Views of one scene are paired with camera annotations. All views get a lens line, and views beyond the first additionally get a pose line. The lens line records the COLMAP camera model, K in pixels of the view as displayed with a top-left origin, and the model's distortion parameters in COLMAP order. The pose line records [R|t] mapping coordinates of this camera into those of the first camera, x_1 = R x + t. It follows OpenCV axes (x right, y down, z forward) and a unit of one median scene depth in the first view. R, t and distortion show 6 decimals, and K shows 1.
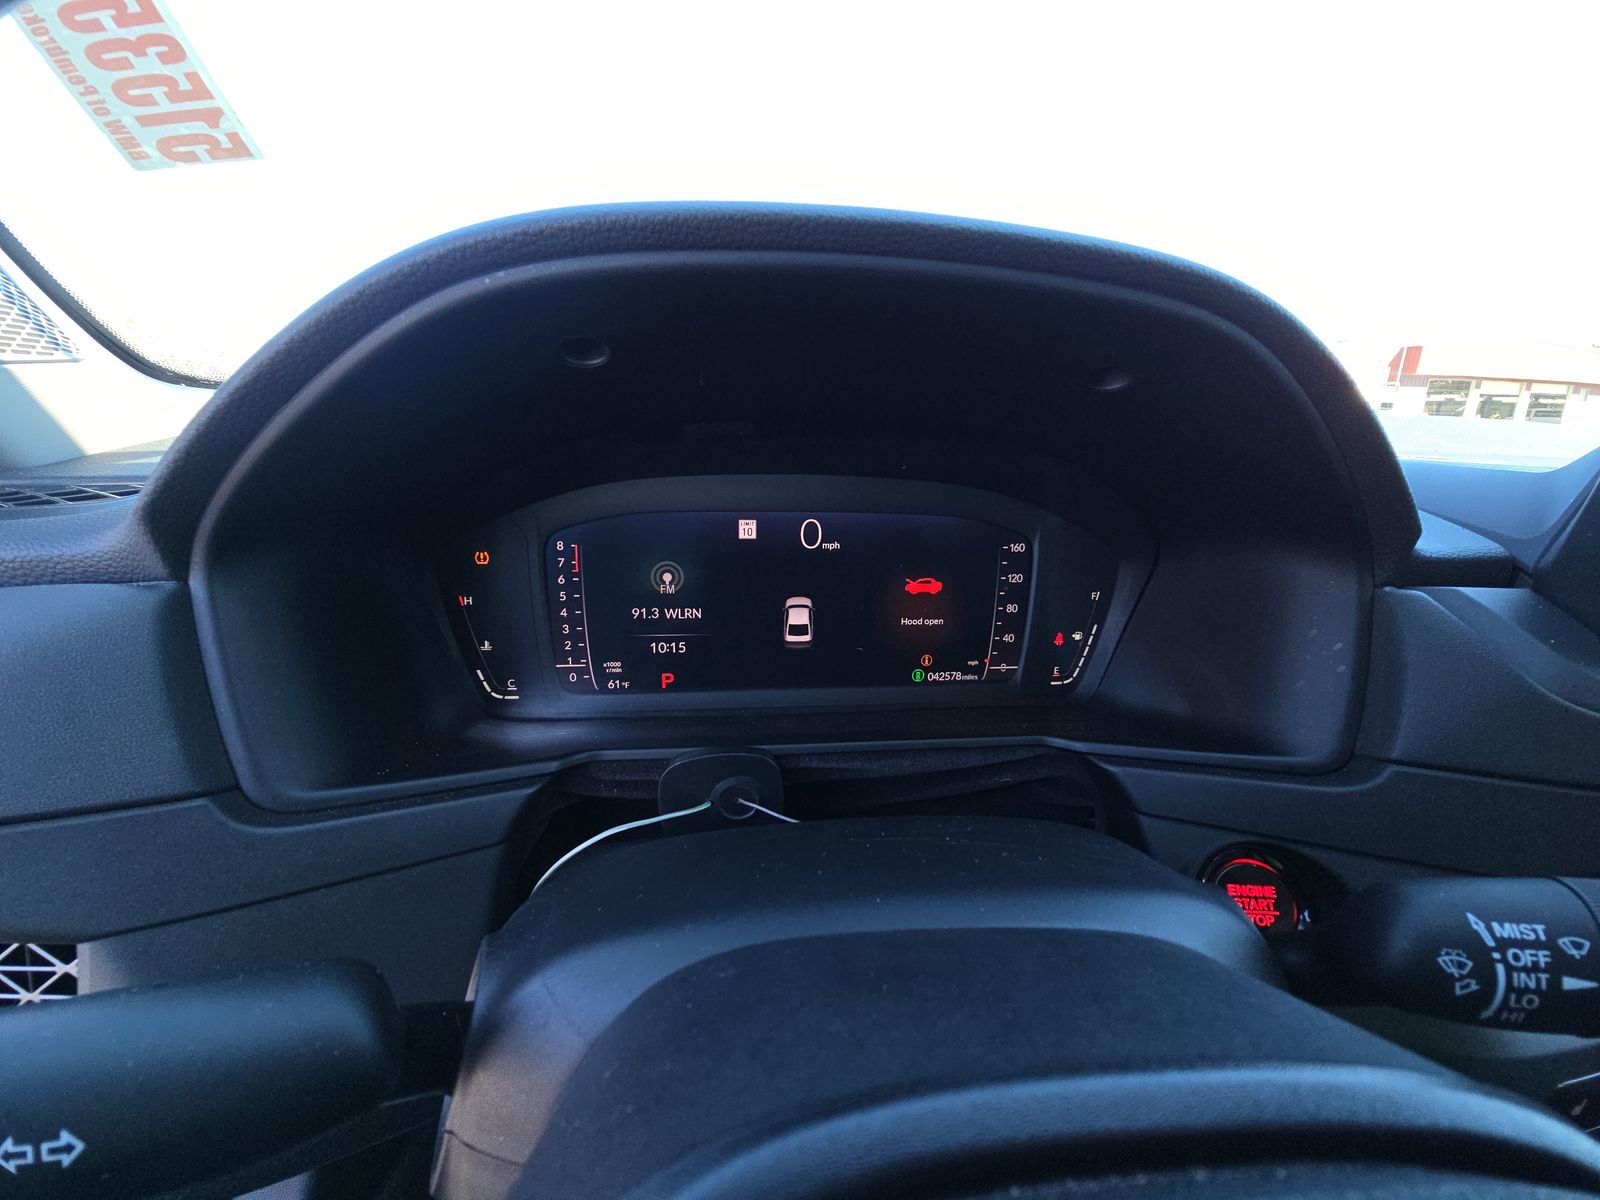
lens RADIAL K [[644.6, 0, 785.2], [0, 644.6, 589.0], [0, 0, 1]] dist [0.011153, -0.008263]
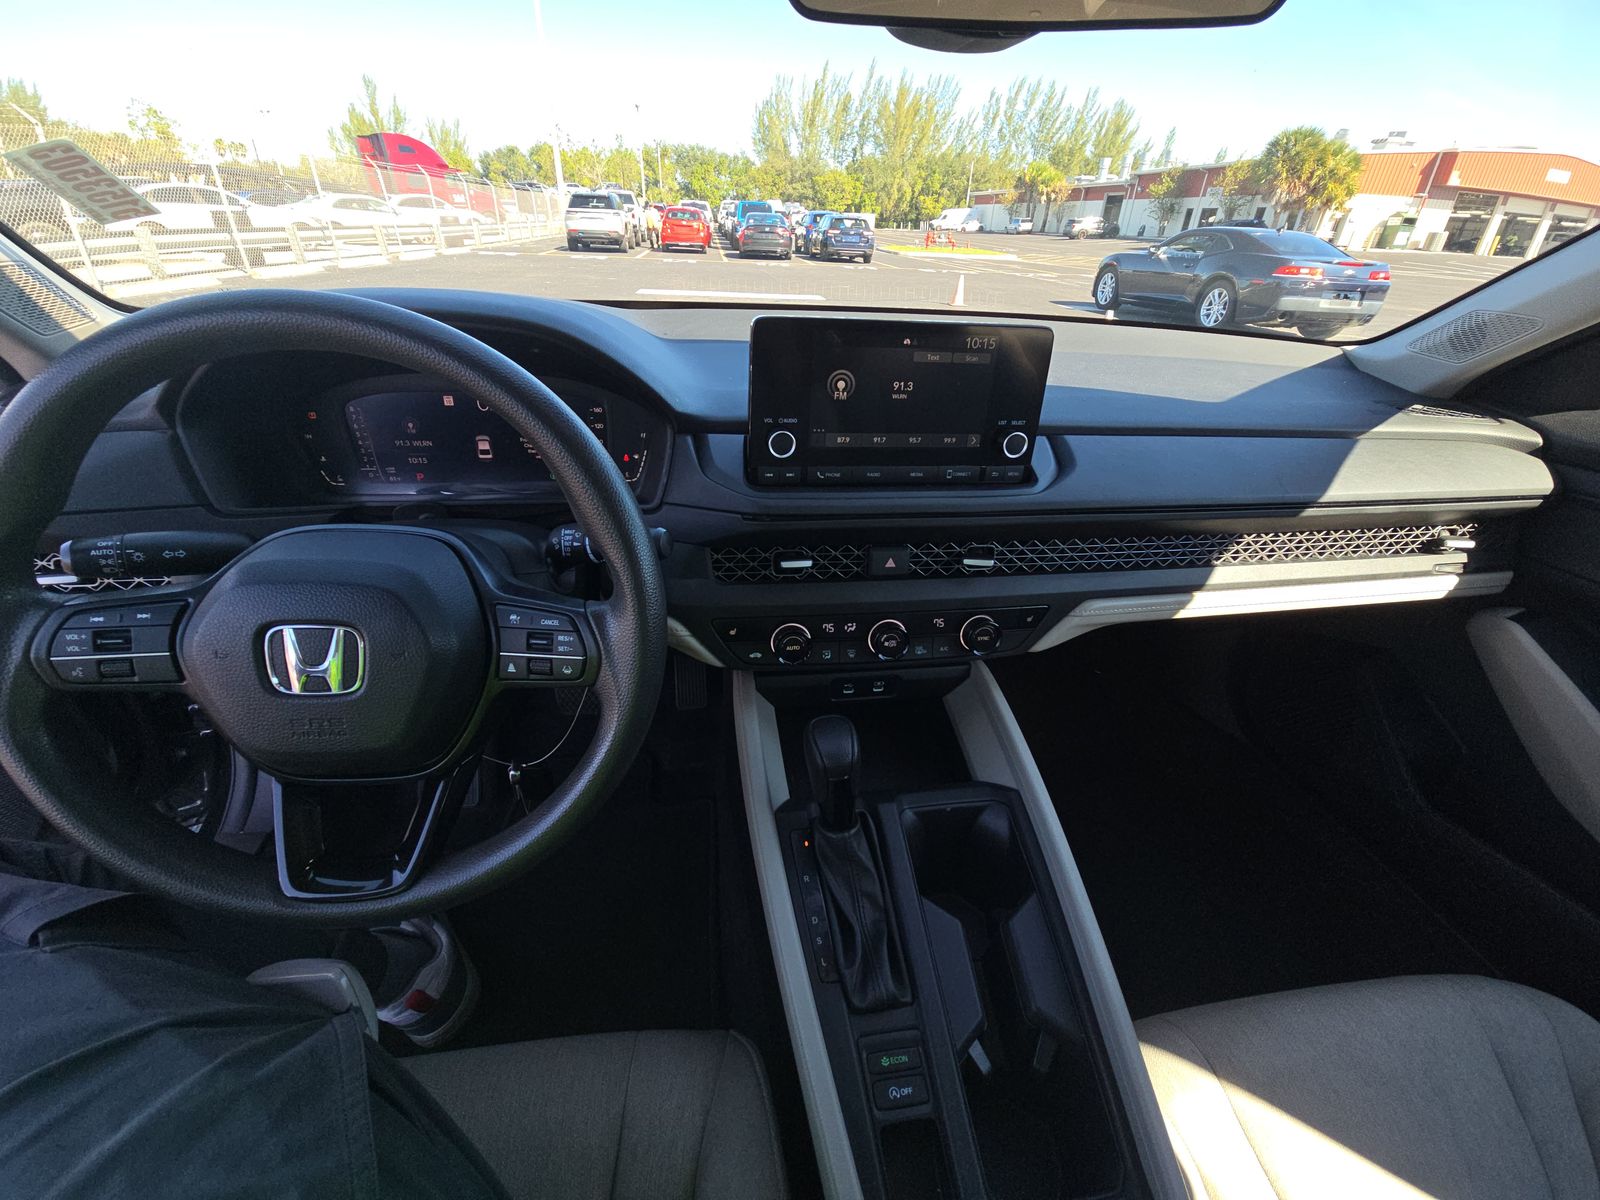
lens RADIAL K [[644.6, 0, 787.0], [0, 644.6, 587.6], [0, 0, 1]] dist [0.011153, -0.008263]
pose [[0.999691, 0.001410, 0.024815, 0.950549], [-0.007624, 0.967665, 0.252123, -0.044900], [-0.023657, -0.252235, 0.967377, -1.119064]]
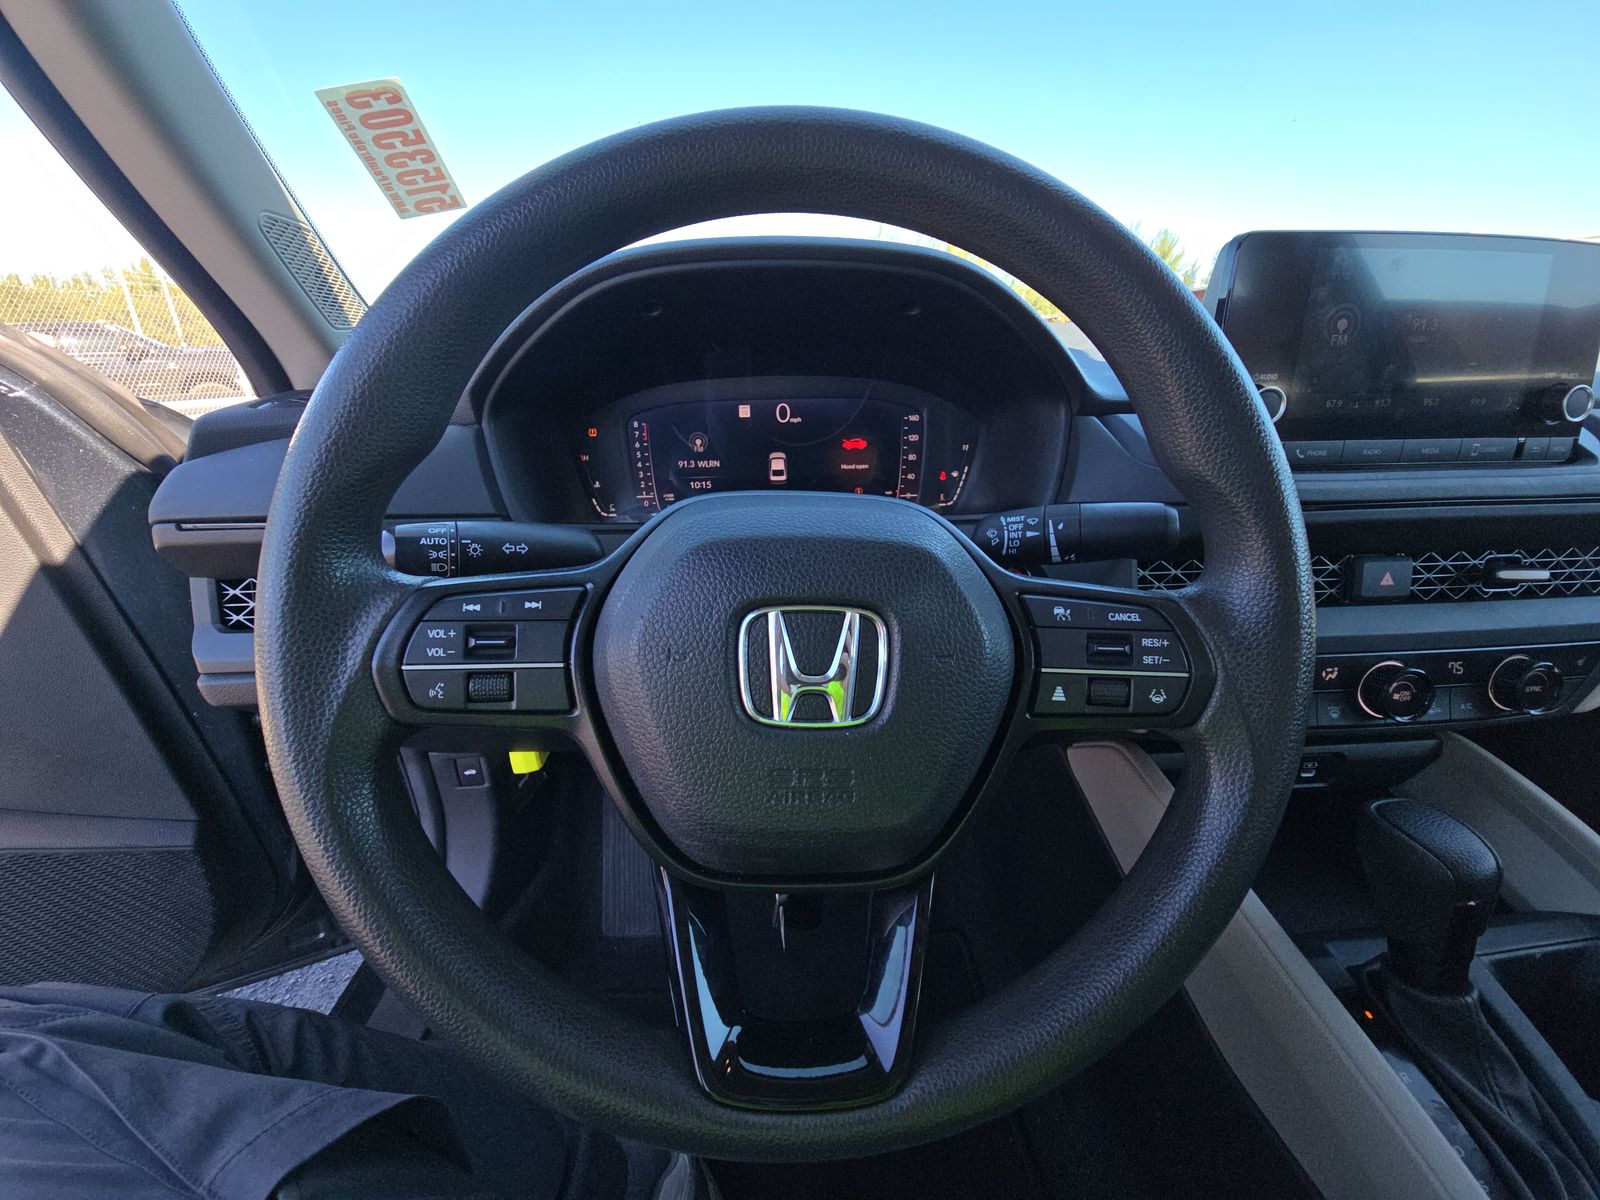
lens RADIAL K [[644.6, 0, 785.6], [0, 644.6, 586.5], [0, 0, 1]] dist [0.011153, -0.008263]
pose [[0.996915, -0.022060, -0.075321, 0.164900], [0.027779, 0.996740, 0.075745, 0.238812], [0.073404, -0.077603, 0.994278, -0.697396]]
